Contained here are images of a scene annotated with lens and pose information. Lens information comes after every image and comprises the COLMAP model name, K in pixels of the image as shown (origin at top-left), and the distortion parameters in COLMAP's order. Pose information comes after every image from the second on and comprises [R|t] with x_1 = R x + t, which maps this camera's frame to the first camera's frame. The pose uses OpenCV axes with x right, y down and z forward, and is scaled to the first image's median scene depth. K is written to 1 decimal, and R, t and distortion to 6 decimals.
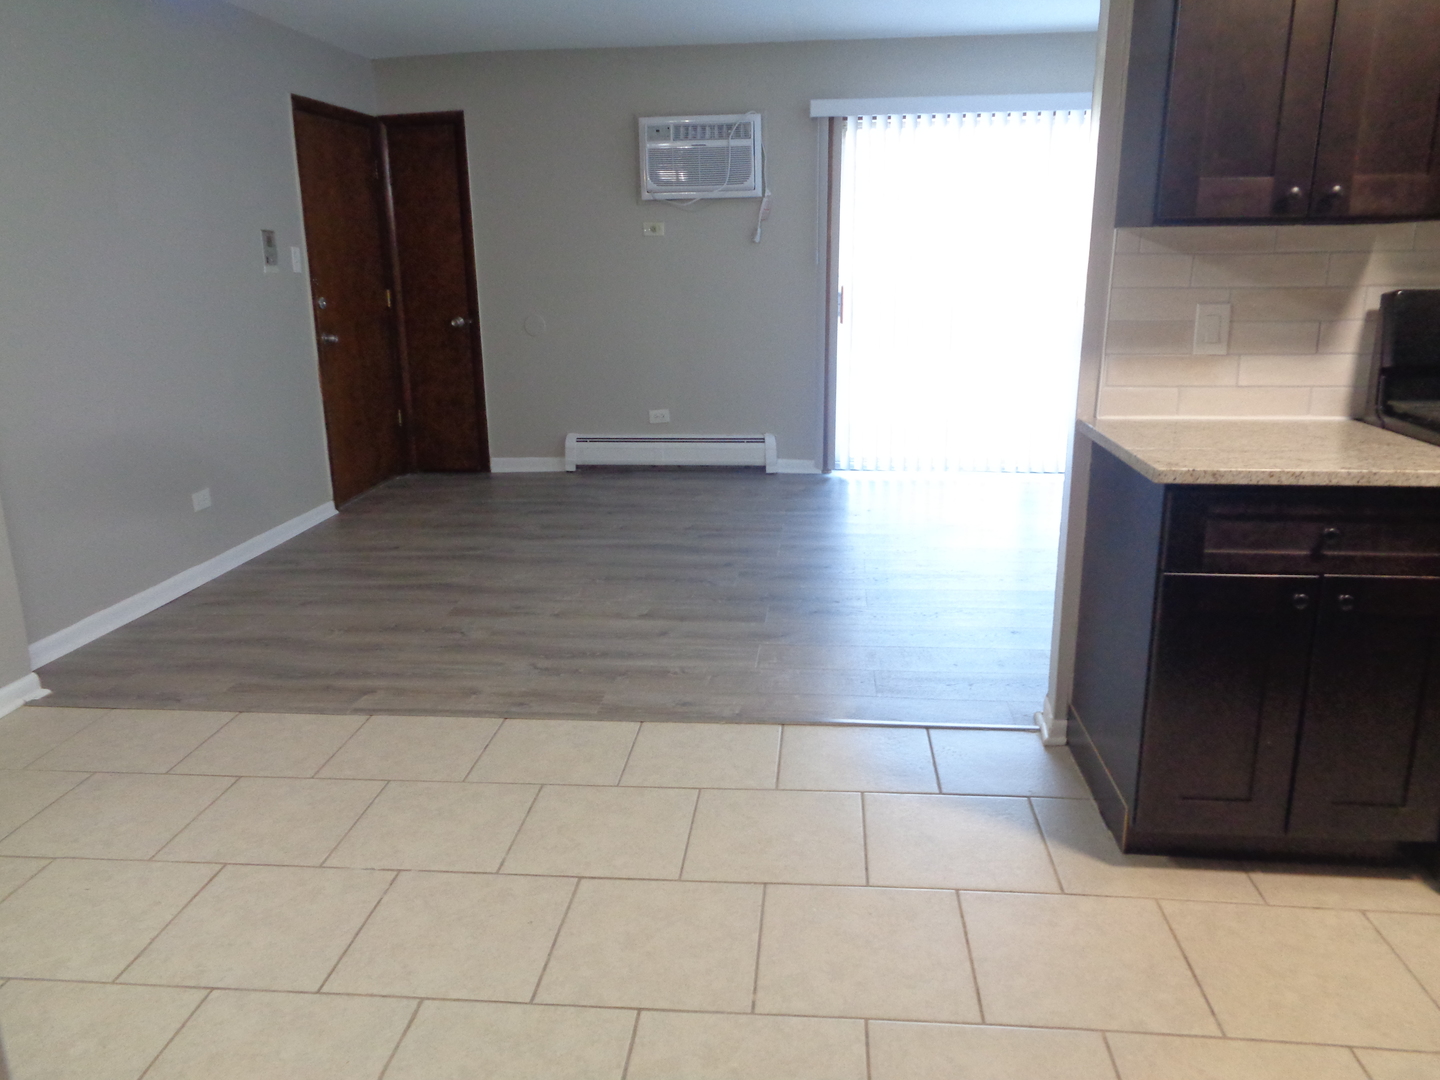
lens RADIAL K [[1074.4, 0, 726.7], [0, 1074.4, 536.2], [0, 0, 1]] dist [0.011162, 0.006768]
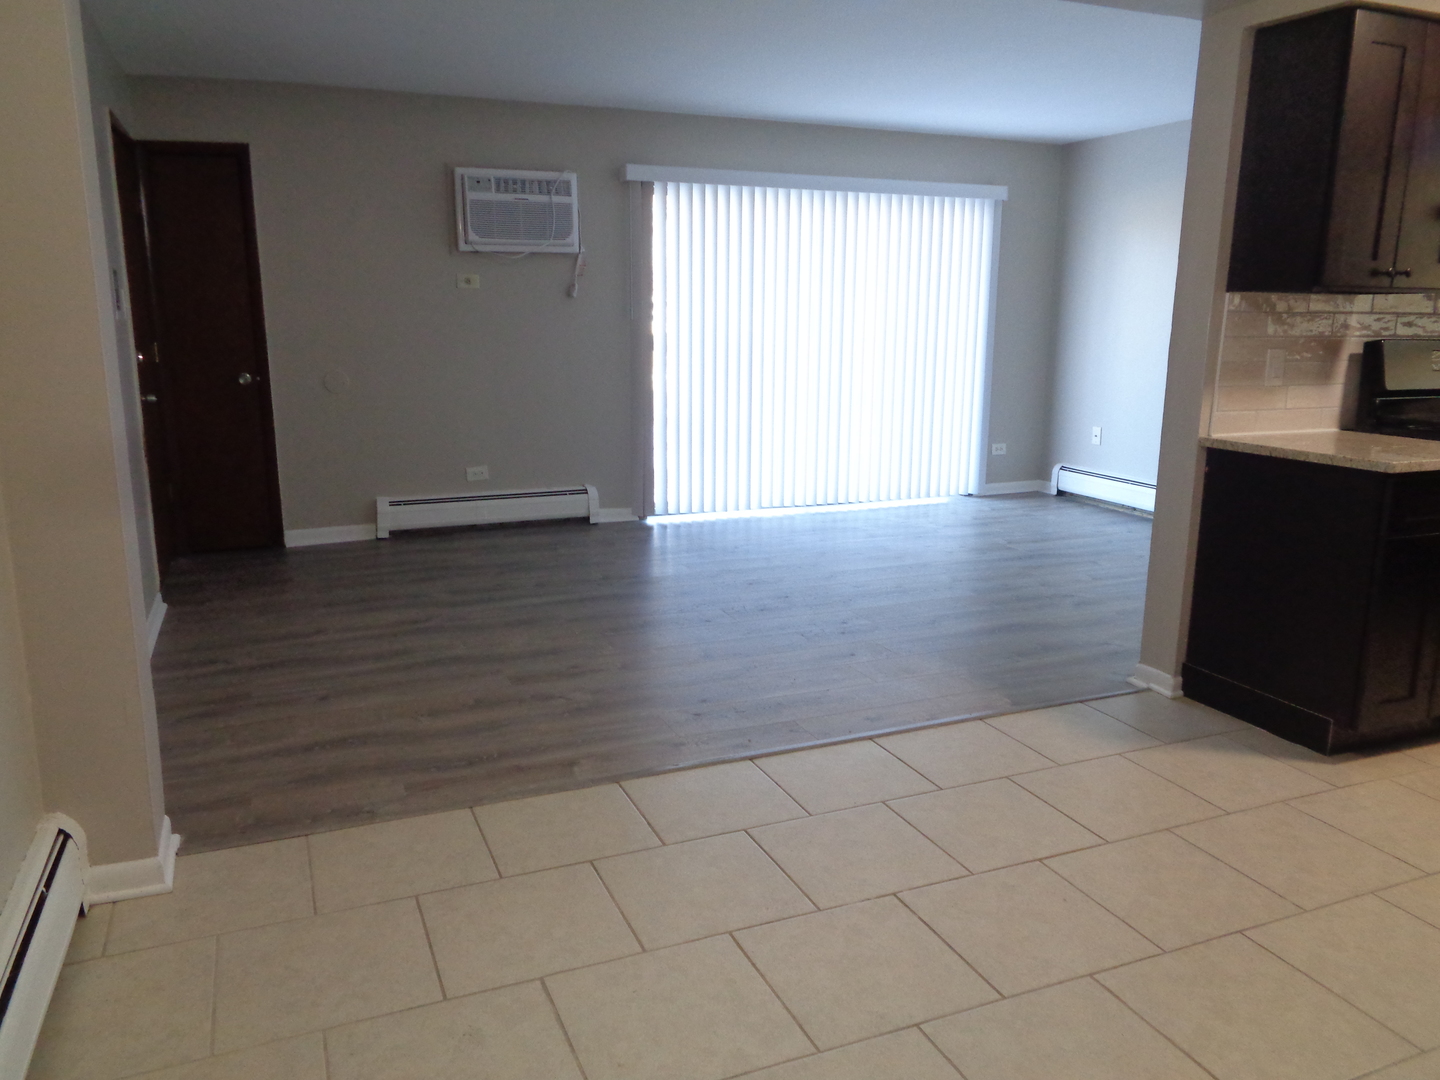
lens RADIAL K [[1074.4, 0, 726.7], [0, 1074.4, 536.2], [0, 0, 1]] dist [0.011162, 0.006768]
pose [[0.882437, -0.079489, 0.463667, -0.346869], [0.104186, 0.994168, -0.027848, -0.006241], [-0.458749, 0.072882, 0.885572, 0.054758]]
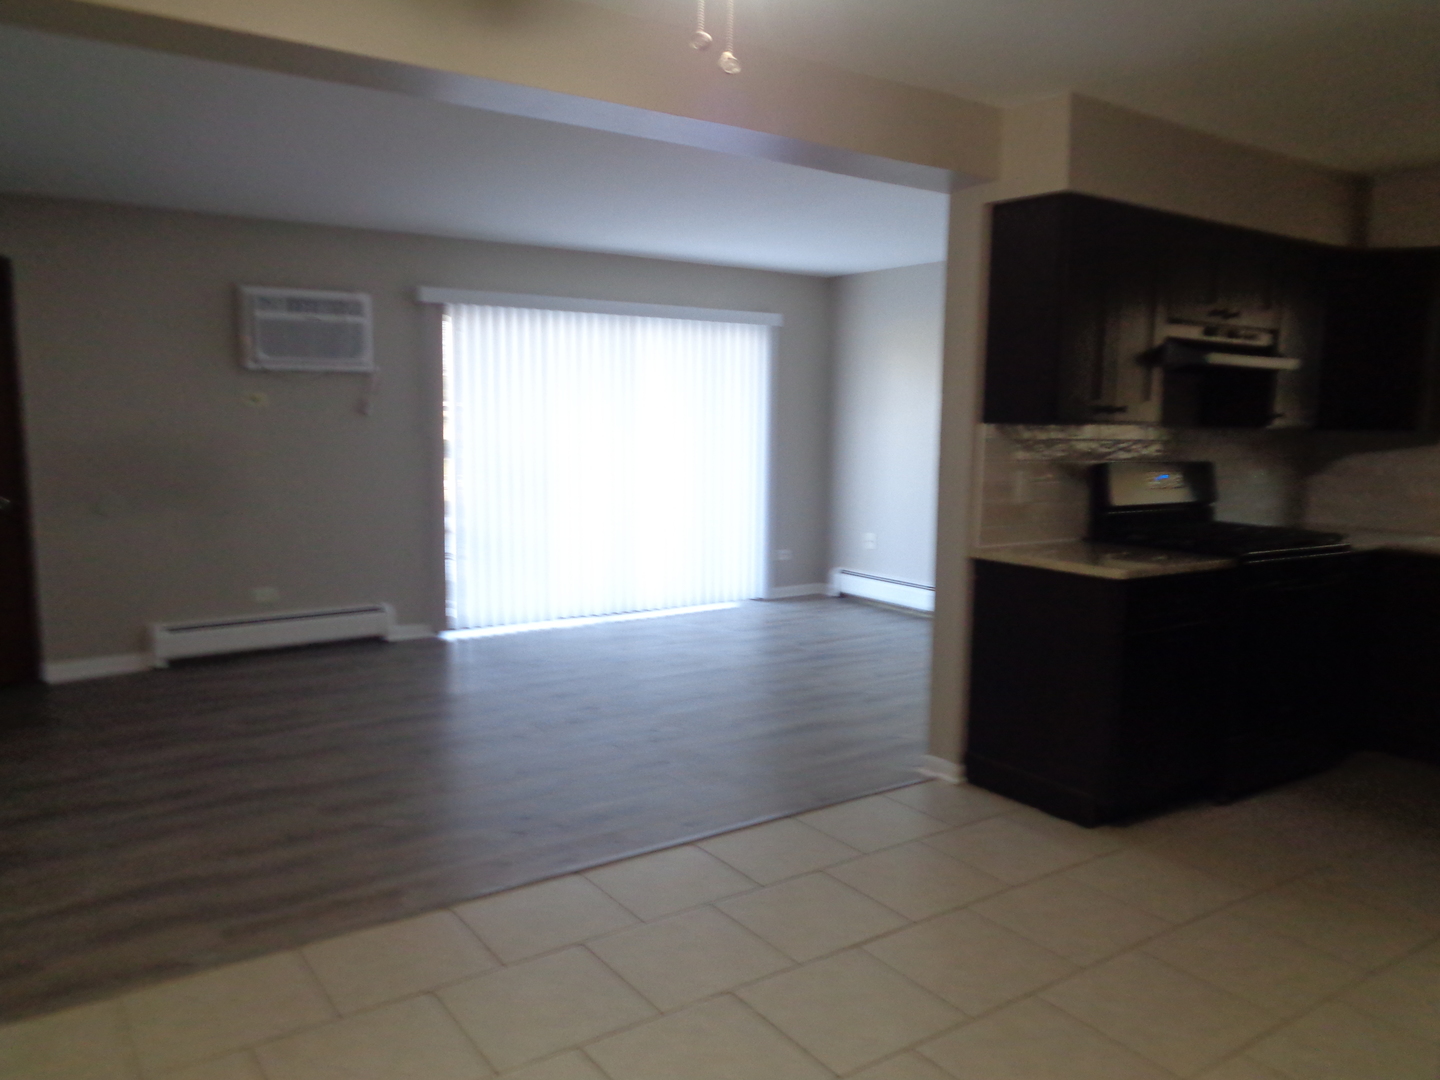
lens RADIAL K [[1074.4, 0, 726.7], [0, 1074.4, 536.2], [0, 0, 1]] dist [0.011162, 0.006768]
pose [[0.768378, -0.051056, 0.637956, -0.379609], [0.145830, 0.984558, -0.096849, -0.014459], [-0.623160, 0.167450, 0.763958, 0.037249]]
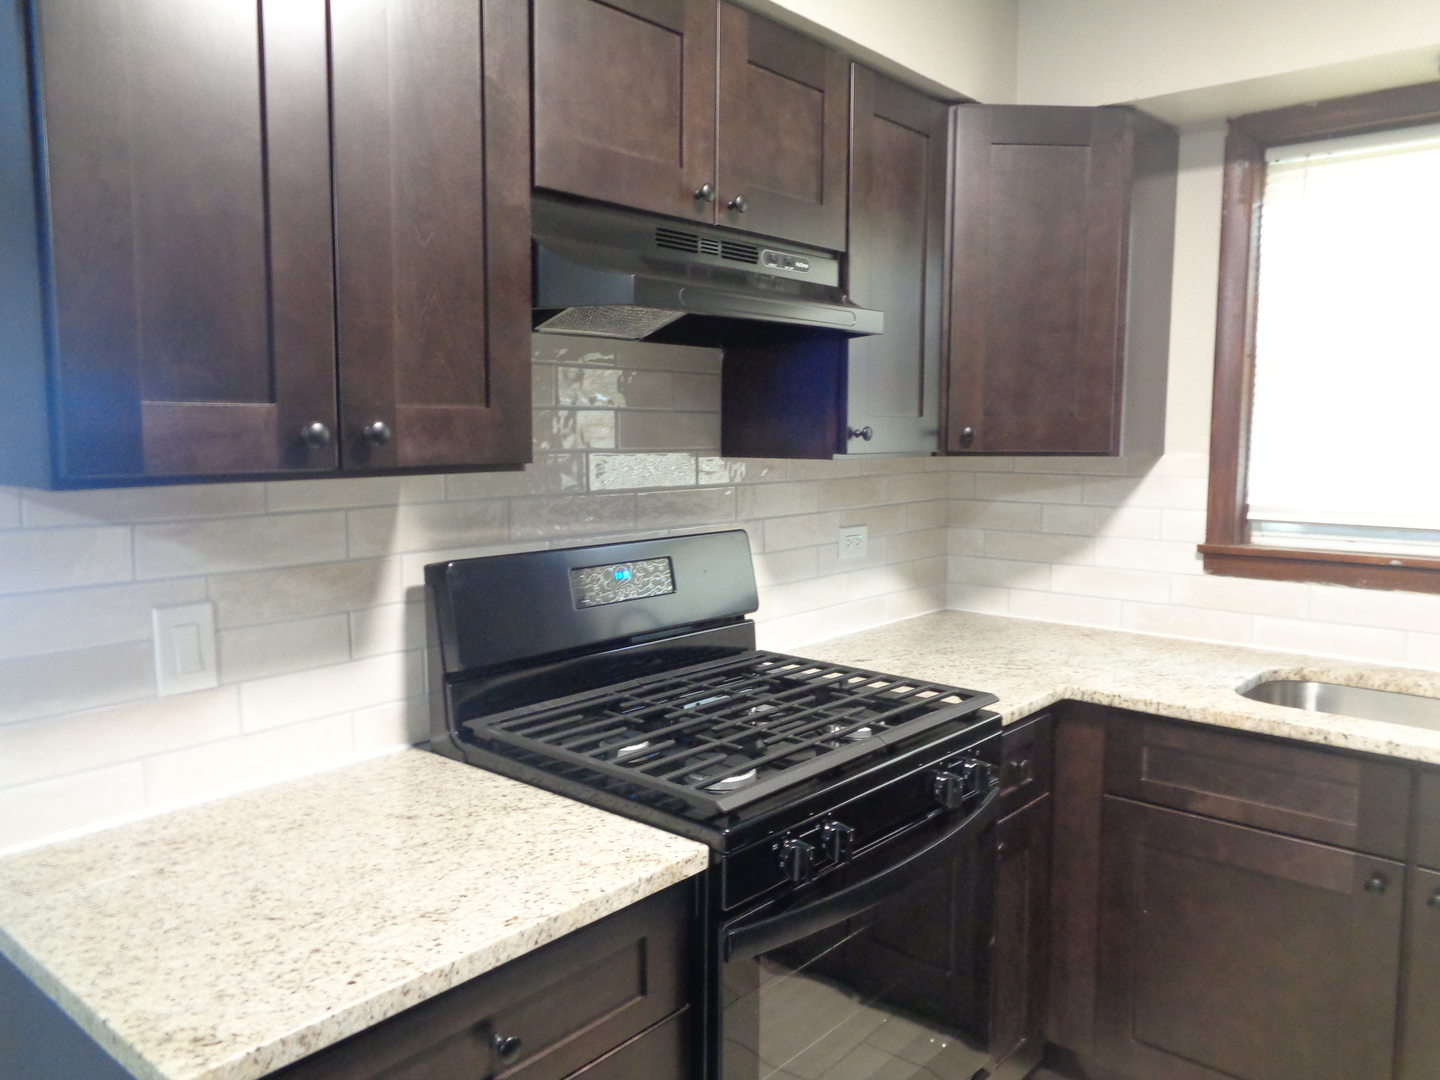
lens RADIAL K [[1084.9, 0, 720.0], [0, 1084.9, 540.0], [0, 0, 1]] dist [-0.001225, 0.000381]
pose [[0.583466, -0.078486, 0.808336, 0.067852], [0.200985, 0.978313, -0.050084, -0.069816], [-0.786875, 0.191686, 0.586587, 0.186335]]
